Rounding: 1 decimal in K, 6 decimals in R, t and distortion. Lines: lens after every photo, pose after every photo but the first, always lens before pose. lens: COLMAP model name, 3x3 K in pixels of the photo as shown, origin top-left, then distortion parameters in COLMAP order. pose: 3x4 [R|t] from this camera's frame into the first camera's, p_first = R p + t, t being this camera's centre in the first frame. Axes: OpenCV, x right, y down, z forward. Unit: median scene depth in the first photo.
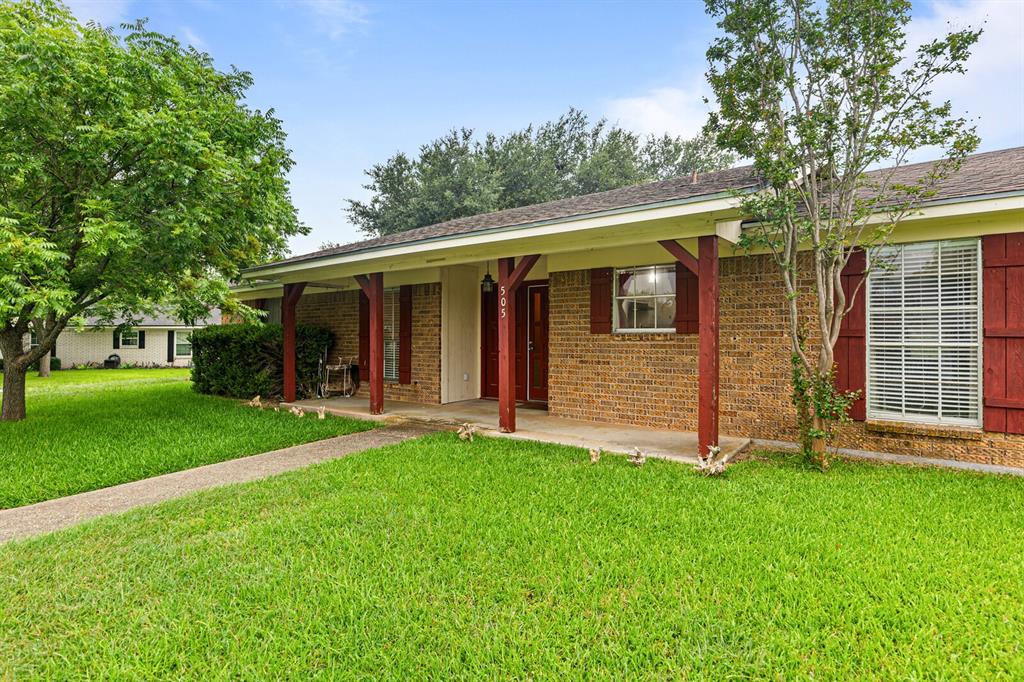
lens RADIAL K [[523.5, 0, 514.0], [0, 523.5, 327.8], [0, 0, 1]] dist [0.000829, 0.000212]
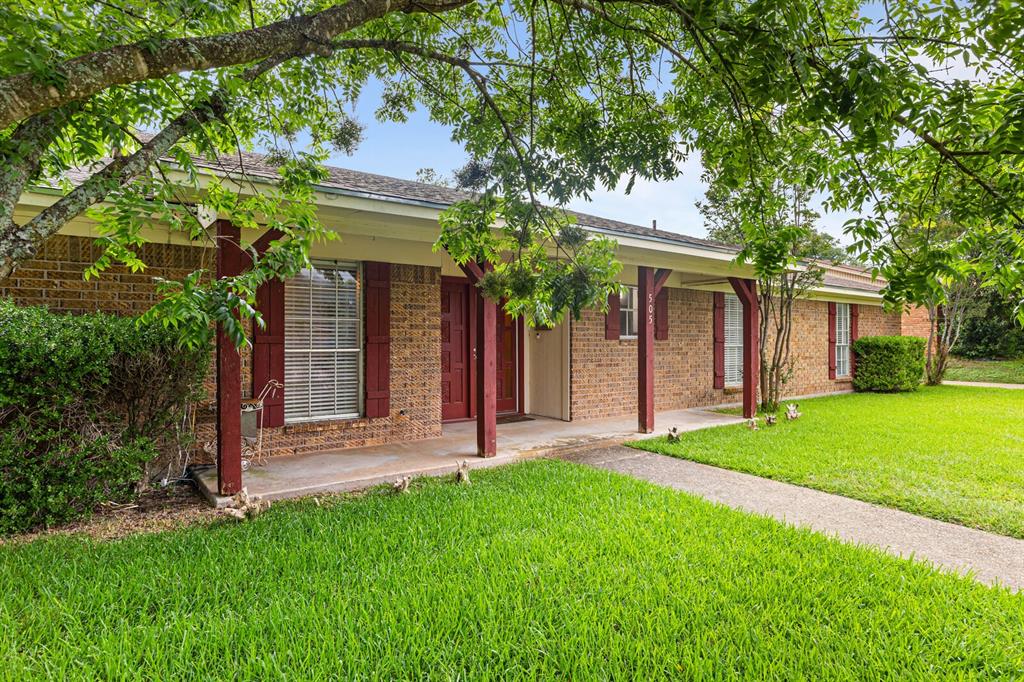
lens RADIAL K [[548.6, 0, 505.6], [0, 548.6, 339.7], [0, 0, 1]] dist [0.000588, -0.000033]
pose [[0.304913, 0.001133, 0.952380, -0.818447], [-0.015936, 0.999865, 0.003912, 0.008018], [-0.952247, -0.016370, 0.304890, 0.670996]]
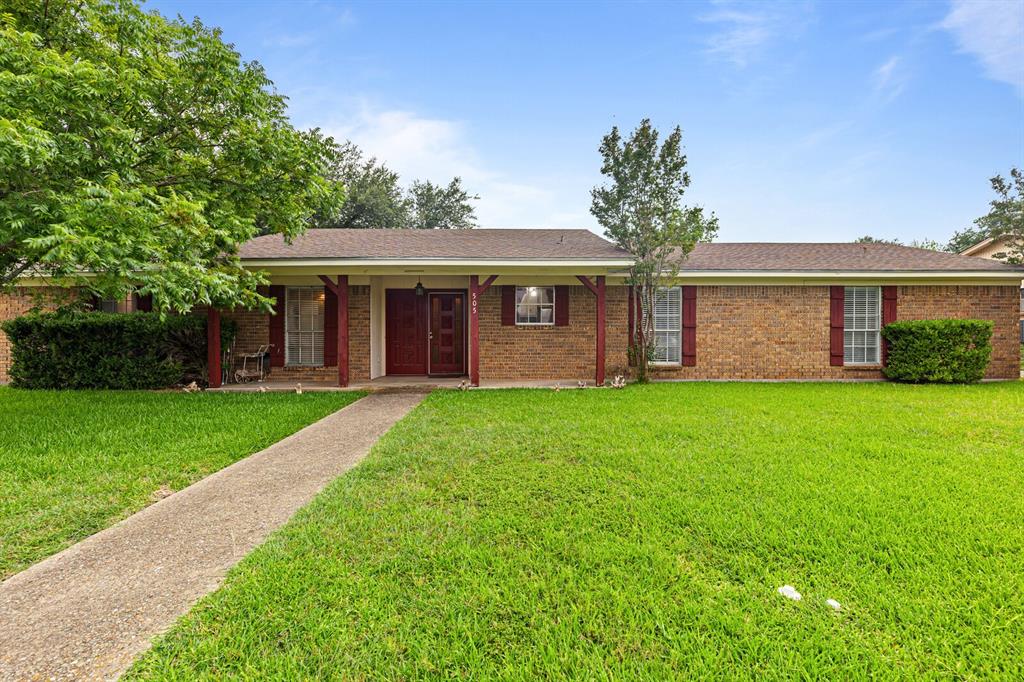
lens RADIAL K [[456.8, 0, 506.5], [0, 456.8, 340.9], [0, 0, 1]] dist [0.000965, -0.000211]
pose [[0.796003, -0.002194, 0.605289, -0.546932], [-0.008304, 0.999860, 0.014545, 0.030280], [-0.605236, -0.016604, 0.795873, -0.099809]]
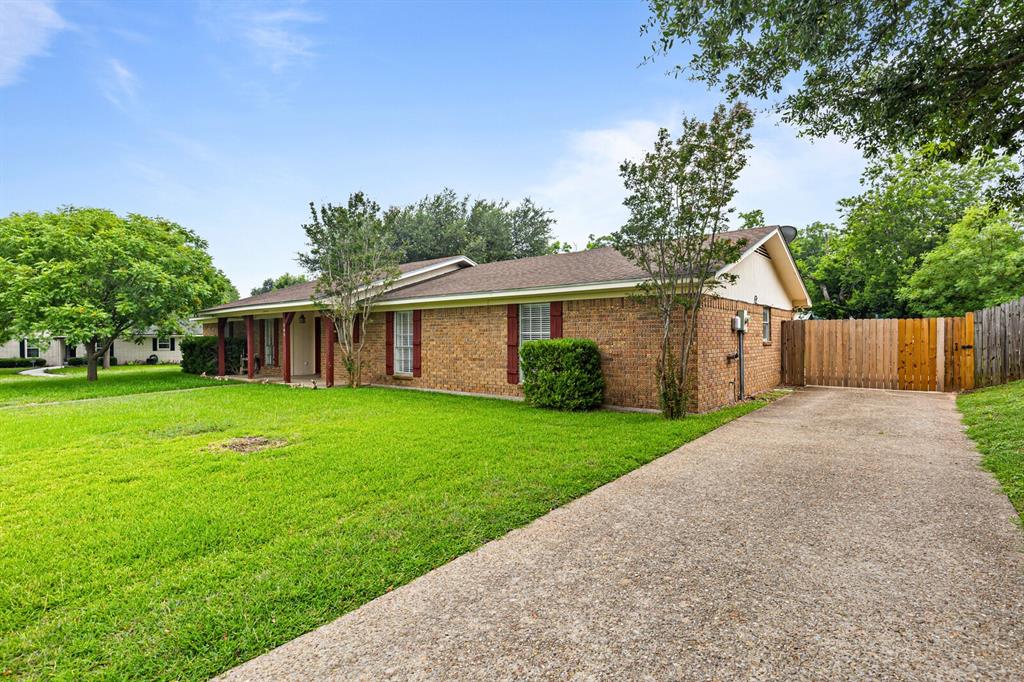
lens RADIAL K [[488.5, 0, 512.7], [0, 488.5, 341.6], [0, 0, 1]] dist [-0.003051, -0.000742]
pose [[0.999331, -0.002884, -0.036471, 0.823585], [0.003640, 0.999779, 0.020692, -0.027920], [0.036404, -0.020811, 0.999120, -0.906611]]
